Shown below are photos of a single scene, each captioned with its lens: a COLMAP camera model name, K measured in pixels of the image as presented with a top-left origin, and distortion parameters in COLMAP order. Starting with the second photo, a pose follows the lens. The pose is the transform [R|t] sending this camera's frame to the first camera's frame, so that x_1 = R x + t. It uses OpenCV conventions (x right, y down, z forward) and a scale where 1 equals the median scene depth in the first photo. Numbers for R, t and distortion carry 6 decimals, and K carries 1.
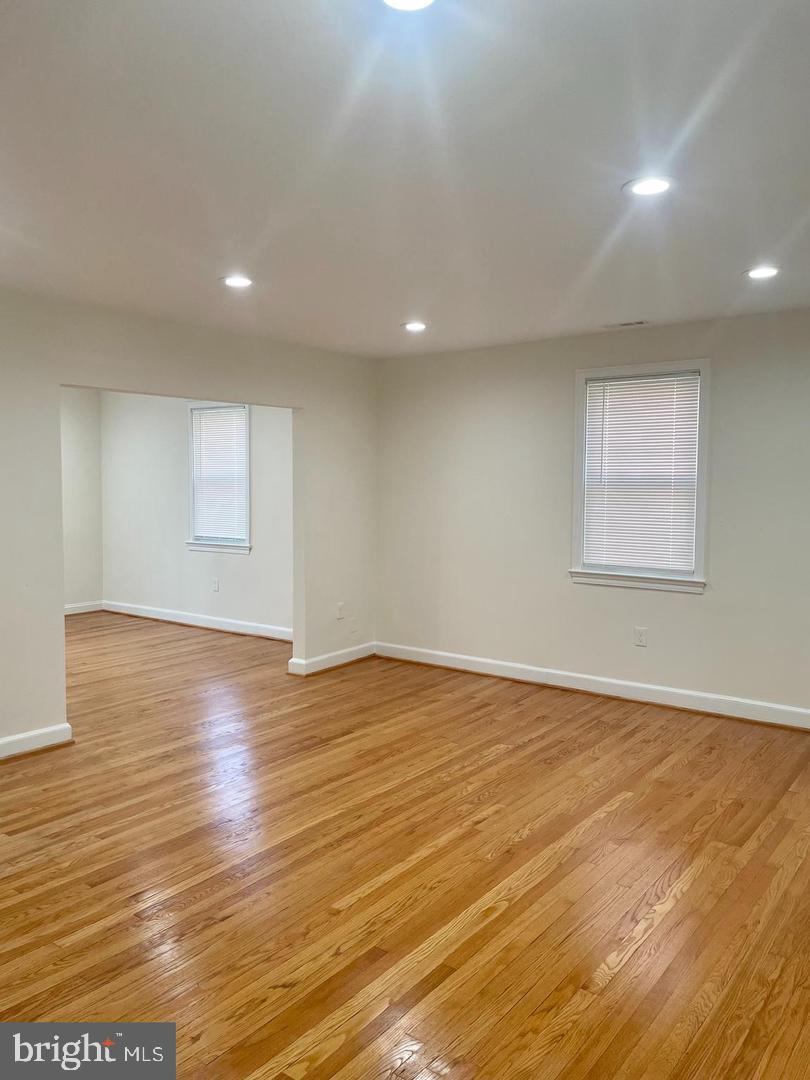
lens RADIAL K [[820.9, 0, 409.2], [0, 820.9, 537.5], [0, 0, 1]] dist [0.051066, -0.047827]
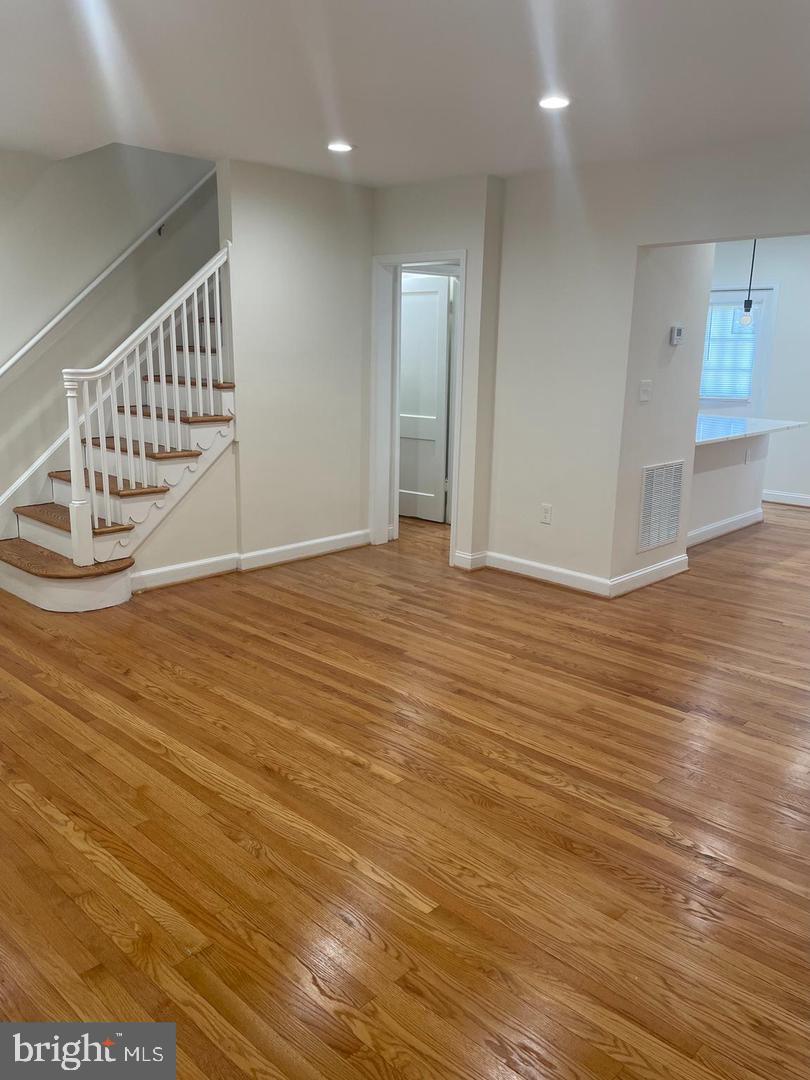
lens RADIAL K [[820.9, 0, 409.5], [0, 820.9, 540.6], [0, 0, 1]] dist [0.051066, -0.047827]
pose [[-0.107059, 0.226930, -0.968009, 0.746560], [-0.090984, 0.967283, 0.236823, -0.060488], [0.990081, 0.113428, -0.082910, 0.999881]]
